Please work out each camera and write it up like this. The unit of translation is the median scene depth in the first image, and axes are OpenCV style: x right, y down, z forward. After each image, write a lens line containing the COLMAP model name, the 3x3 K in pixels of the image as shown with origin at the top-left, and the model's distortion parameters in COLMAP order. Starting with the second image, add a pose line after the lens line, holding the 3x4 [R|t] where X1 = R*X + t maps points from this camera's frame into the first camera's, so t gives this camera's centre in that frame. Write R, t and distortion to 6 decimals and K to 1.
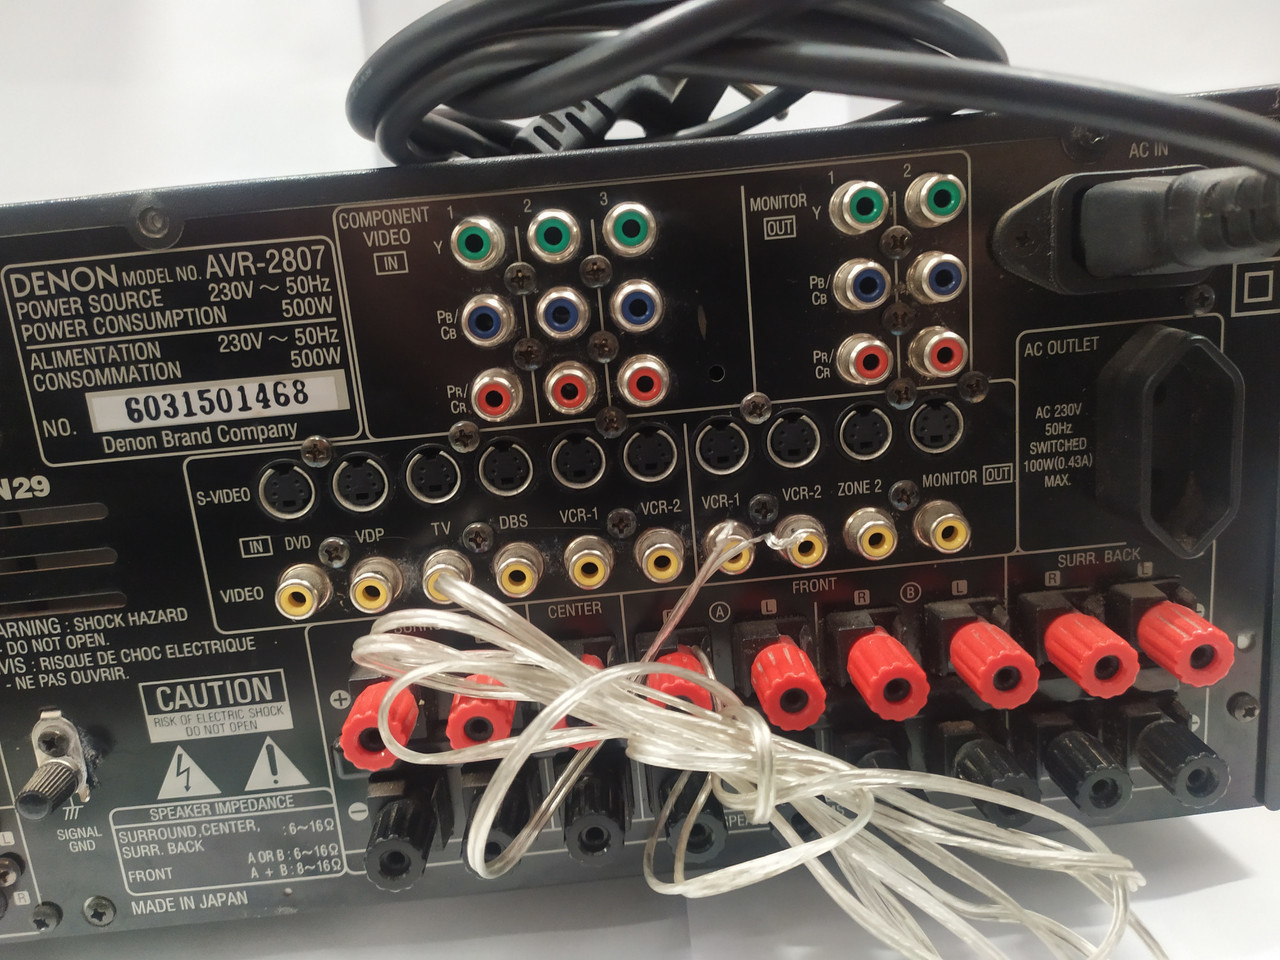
lens RADIAL K [[960.8, 0, 638.0], [0, 960.8, 463.6], [0, 0, 1]] dist [0.043102, -0.096830]
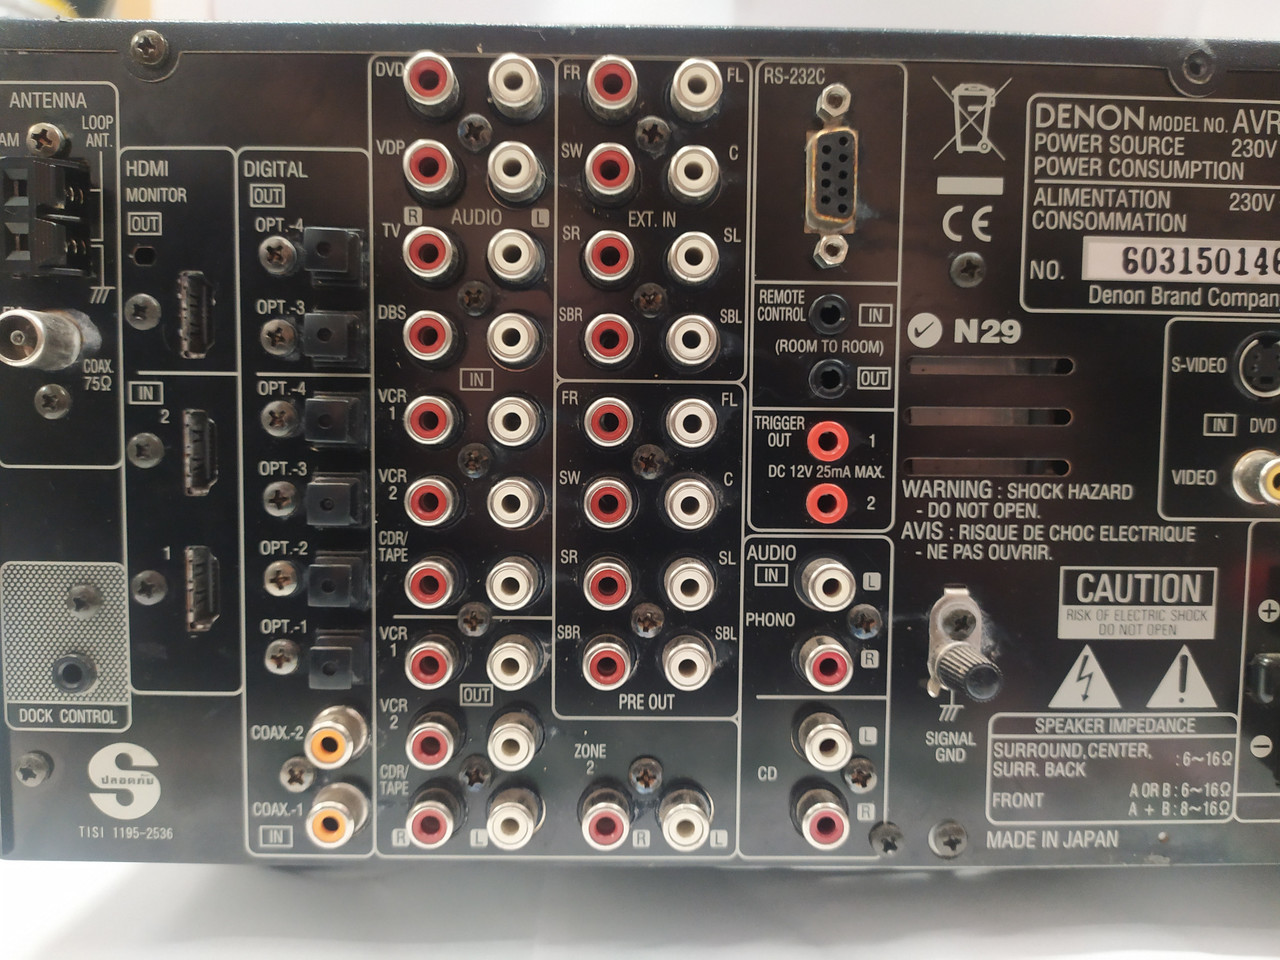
lens RADIAL K [[960.8, 0, 638.0], [0, 960.8, 463.6], [0, 0, 1]] dist [0.043102, -0.096830]
pose [[0.994471, 0.103575, -0.017330, -0.920213], [-0.105008, 0.982688, -0.152638, 0.318002], [0.001221, 0.153614, 0.988130, 0.098637]]
